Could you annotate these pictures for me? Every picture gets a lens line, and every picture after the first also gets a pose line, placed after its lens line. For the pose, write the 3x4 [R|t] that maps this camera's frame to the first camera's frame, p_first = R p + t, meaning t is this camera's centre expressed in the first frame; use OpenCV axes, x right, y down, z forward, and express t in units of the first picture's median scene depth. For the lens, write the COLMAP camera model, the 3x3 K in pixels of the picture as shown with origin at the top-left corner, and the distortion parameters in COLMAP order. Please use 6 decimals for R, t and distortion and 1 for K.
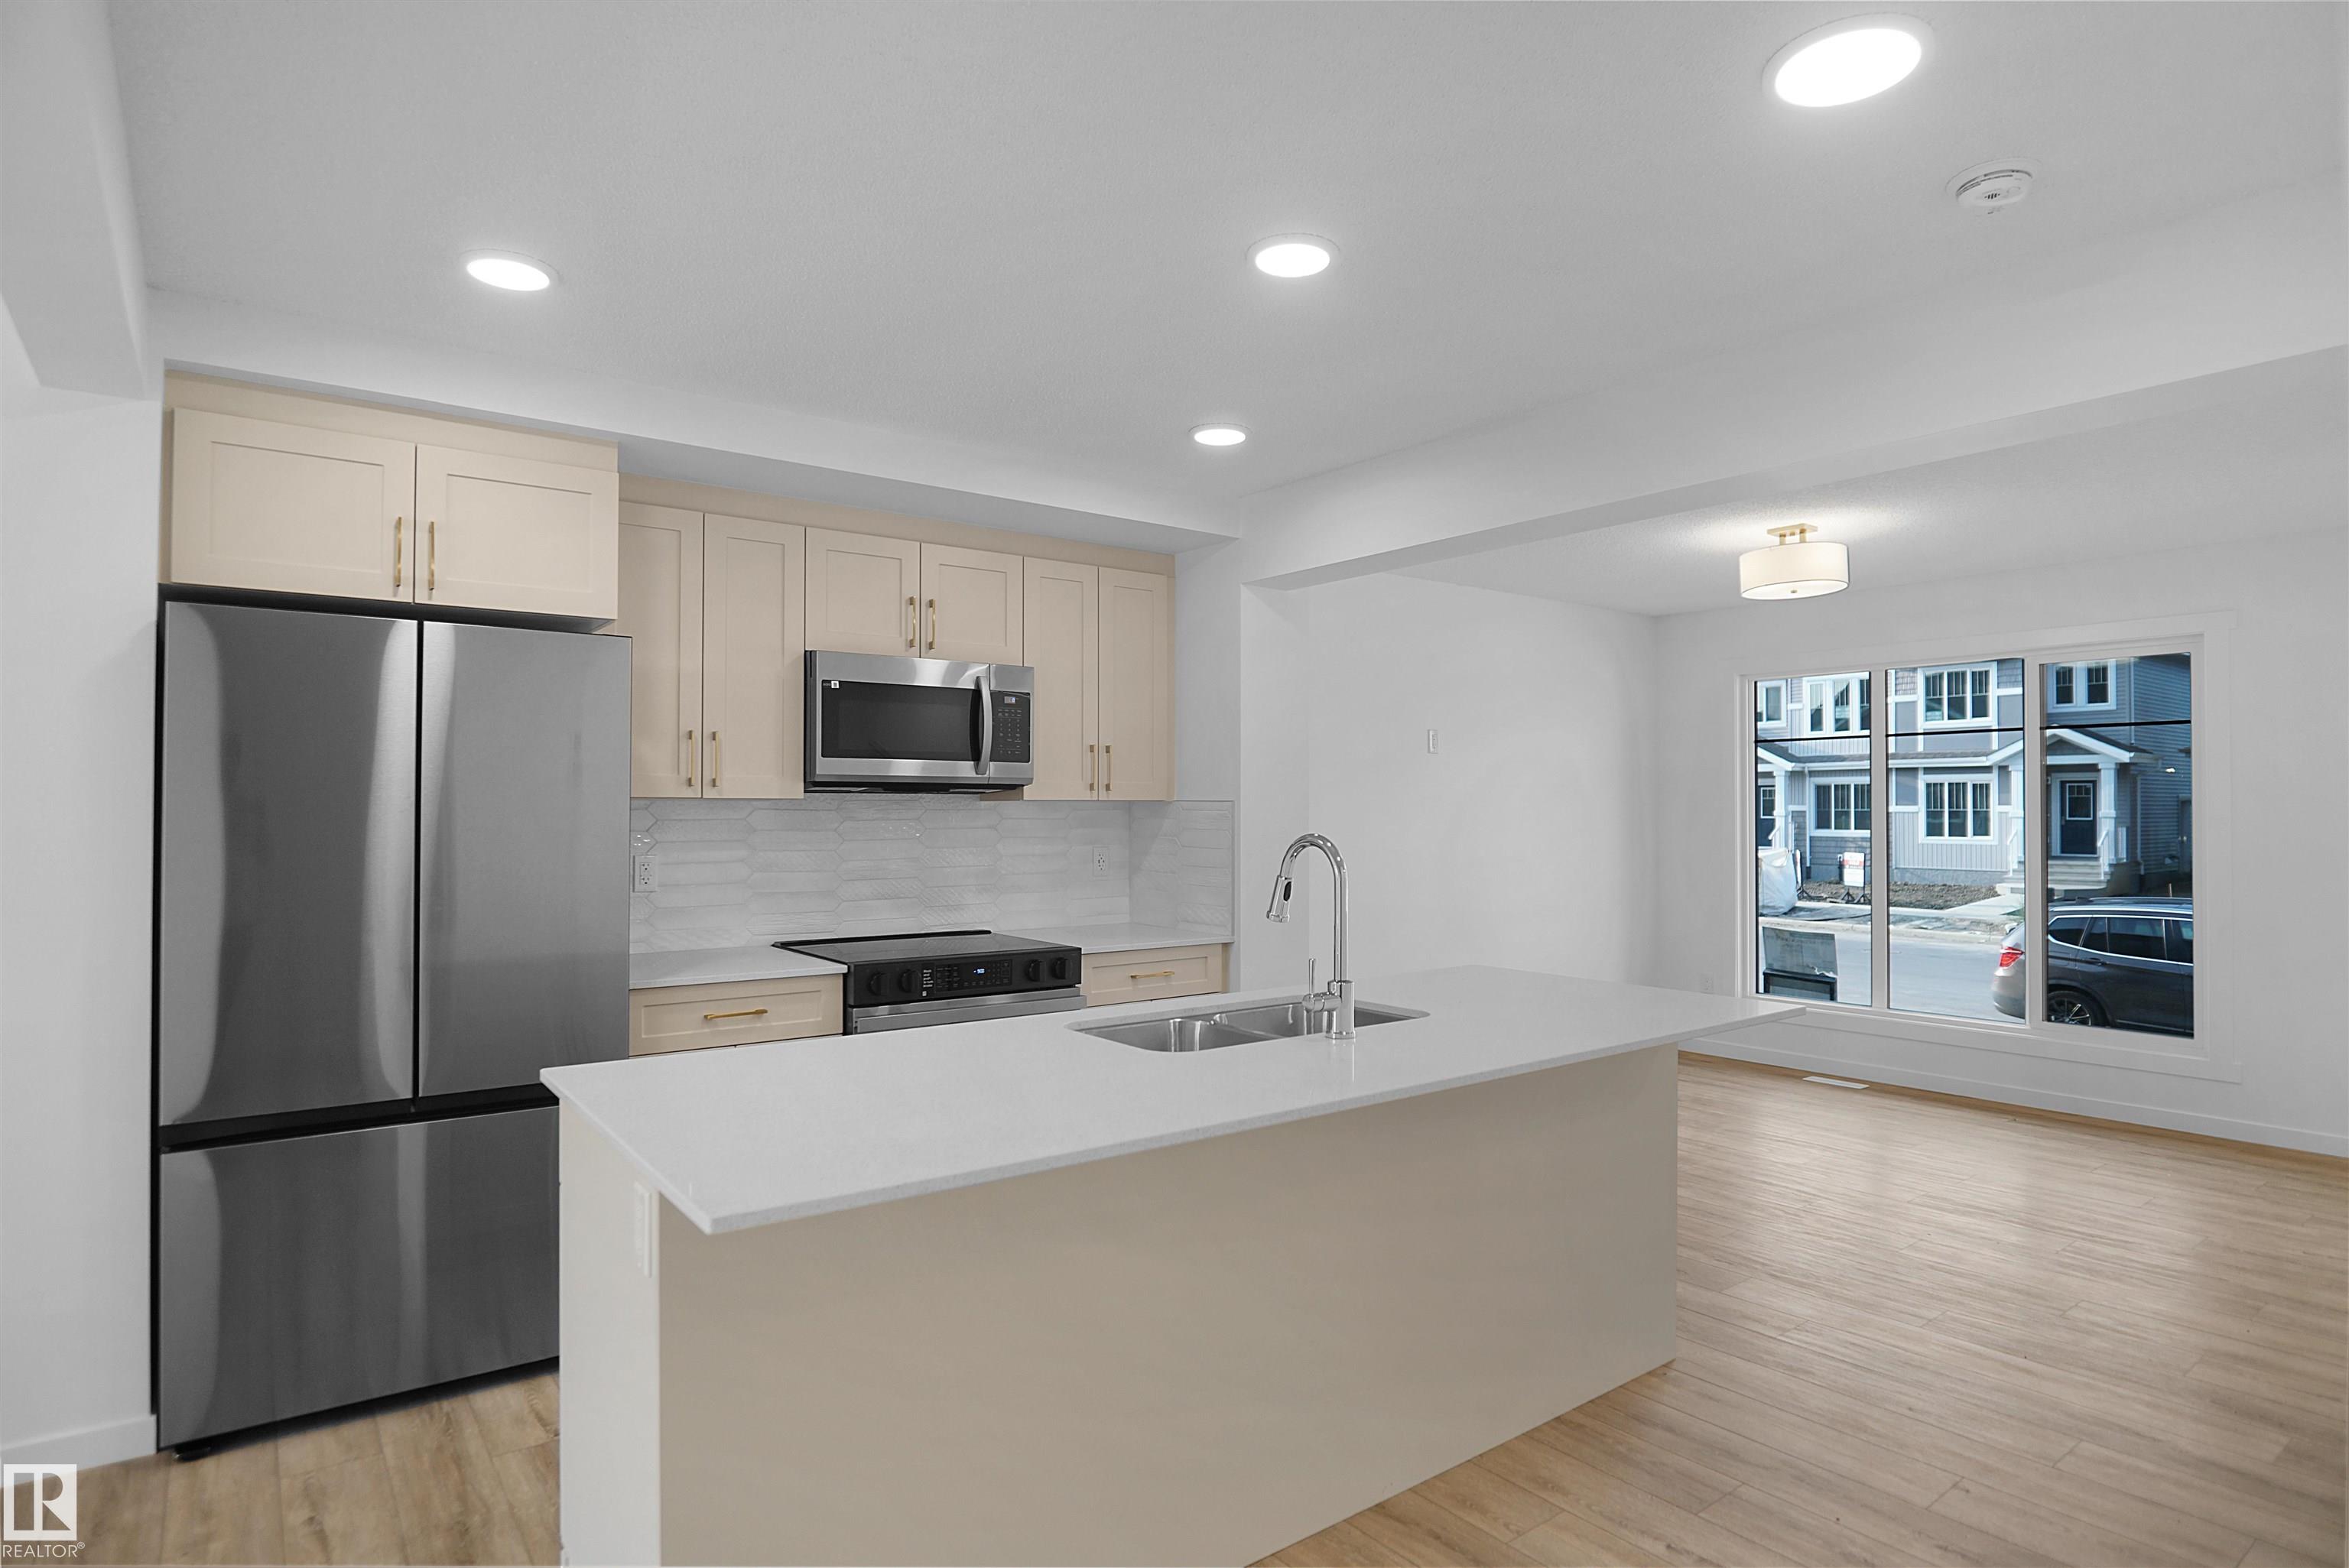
lens RADIAL K [[1258.0, 0, 1181.4], [0, 1258.0, 776.3], [0, 0, 1]] dist [-0.024954, 0.001797]
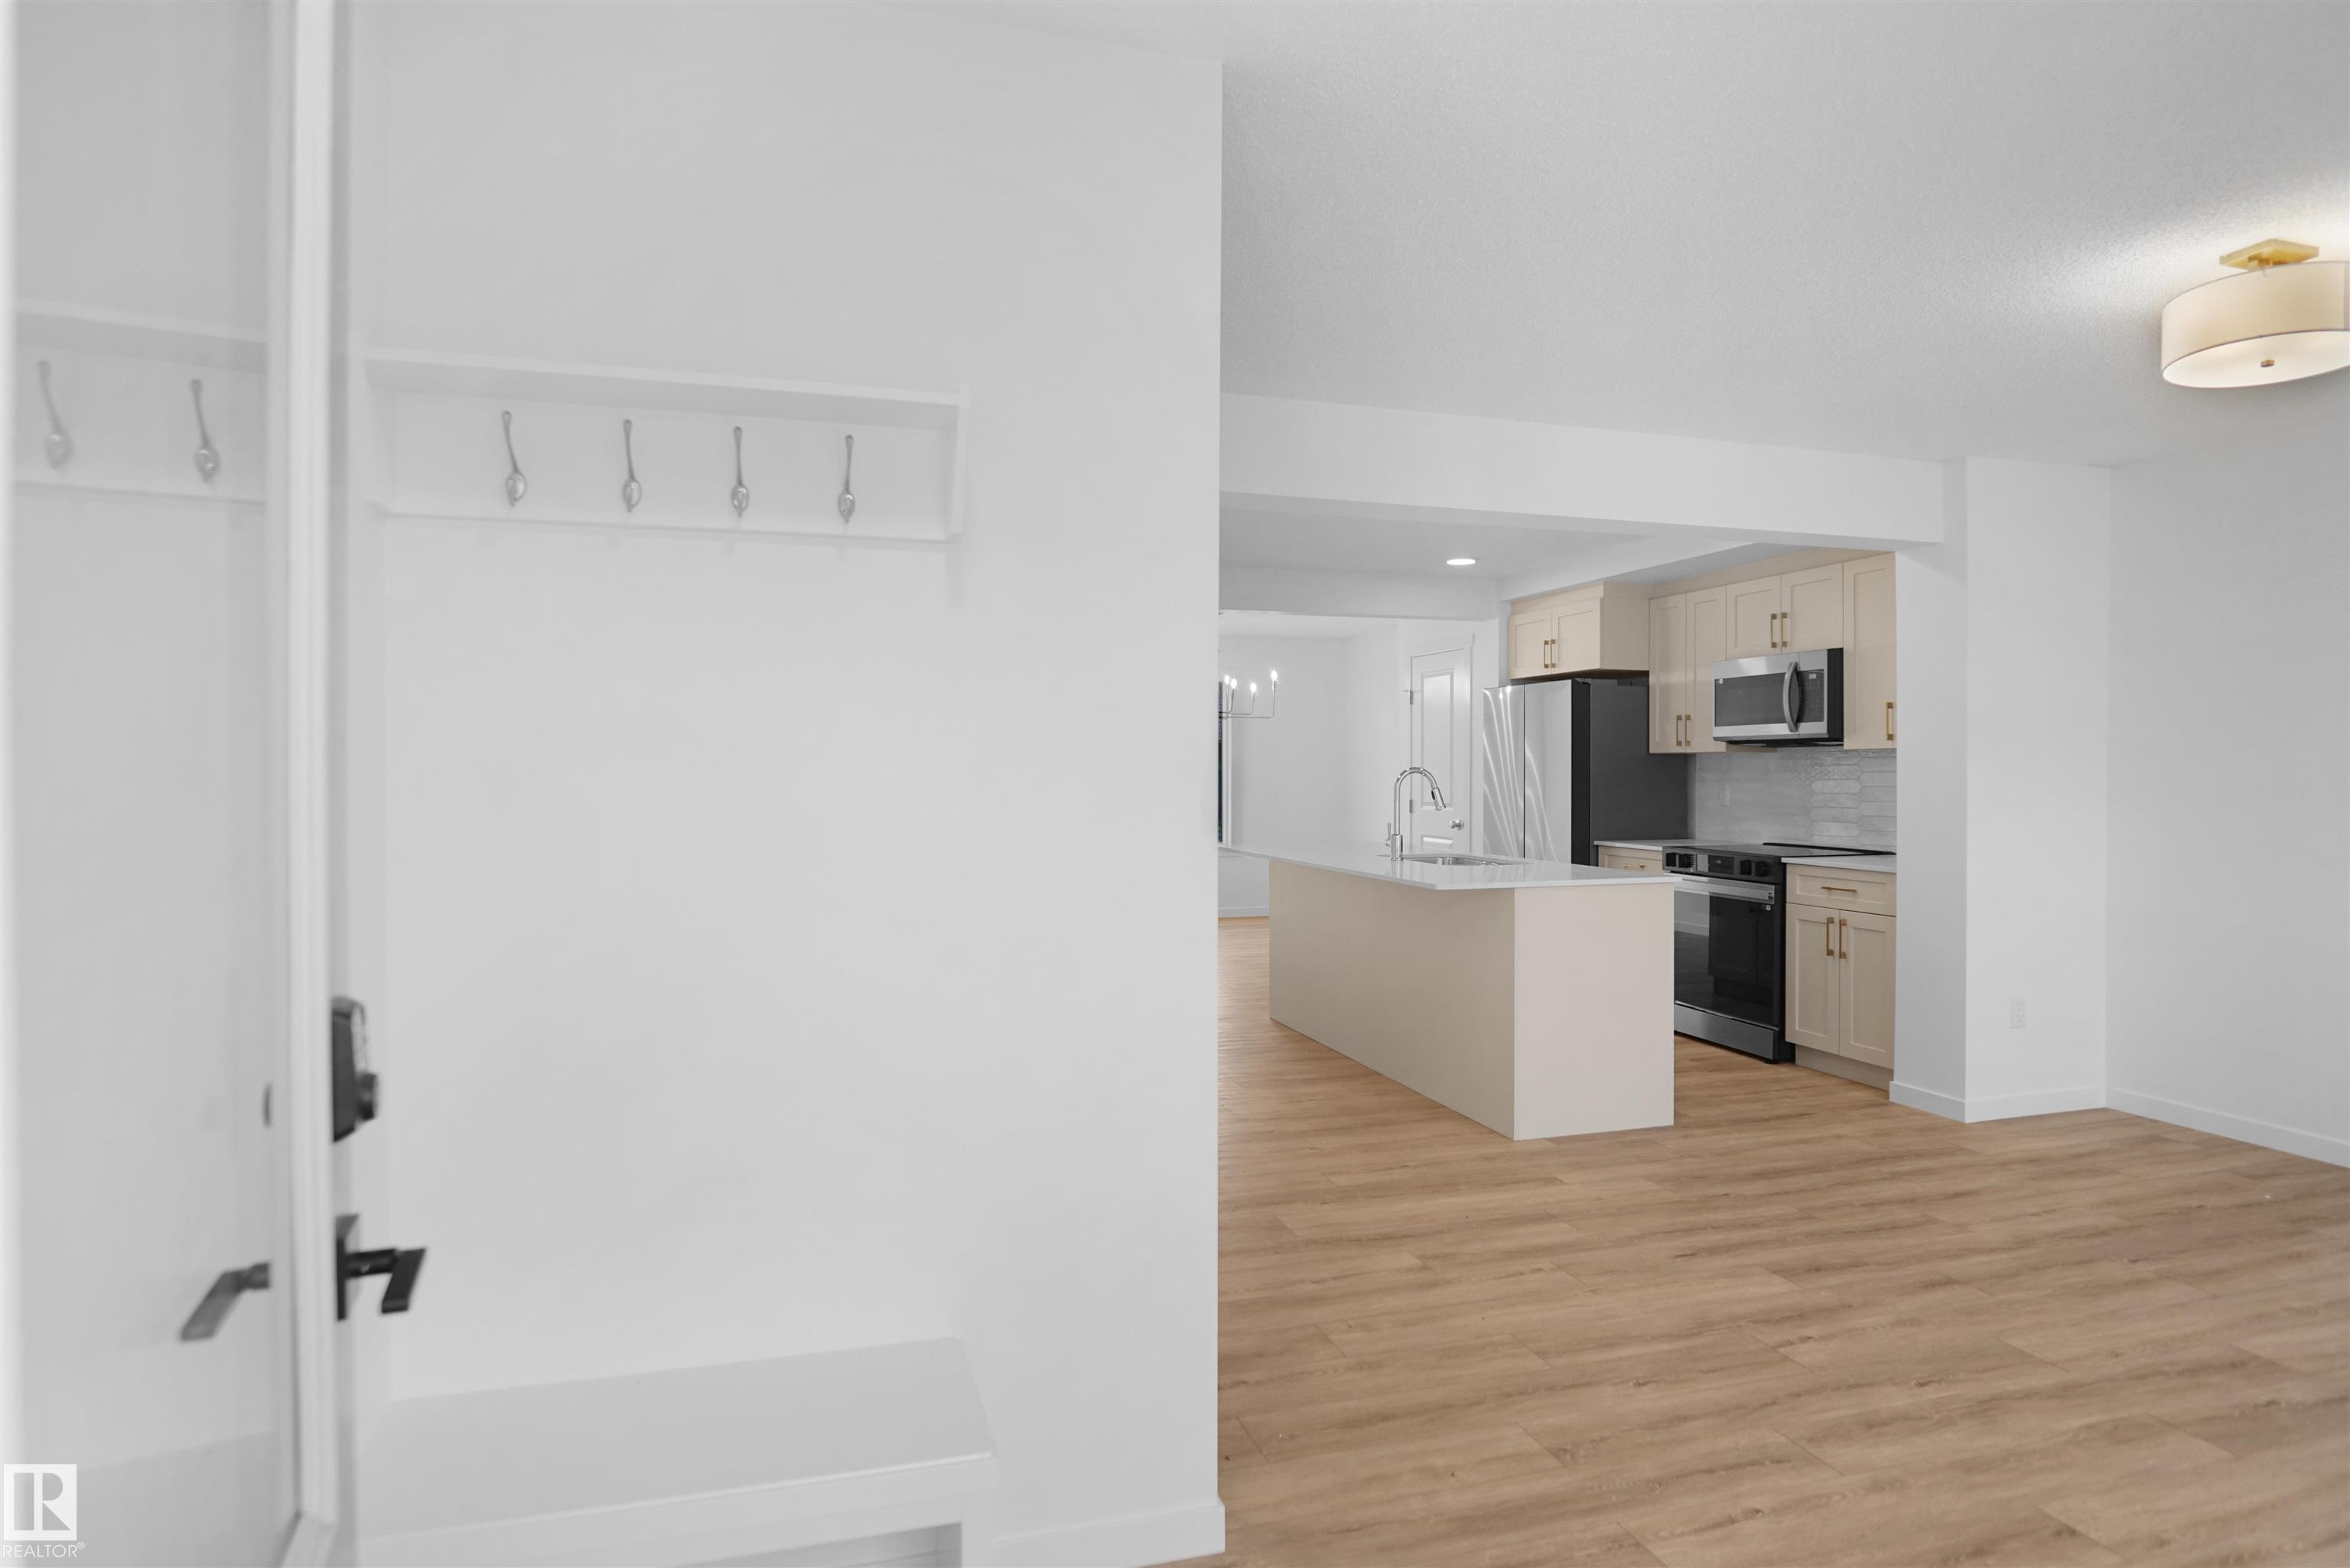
lens RADIAL K [[1312.2, 0, 1175.0], [0, 1312.2, 784.0], [0, 0, 1]] dist [-0.019065, 0.000379]
pose [[-0.356150, 0.007579, -0.934398, 0.205343], [0.023029, 0.999735, -0.000669, 0.005901], [0.934145, -0.021757, -0.356230, 0.124133]]
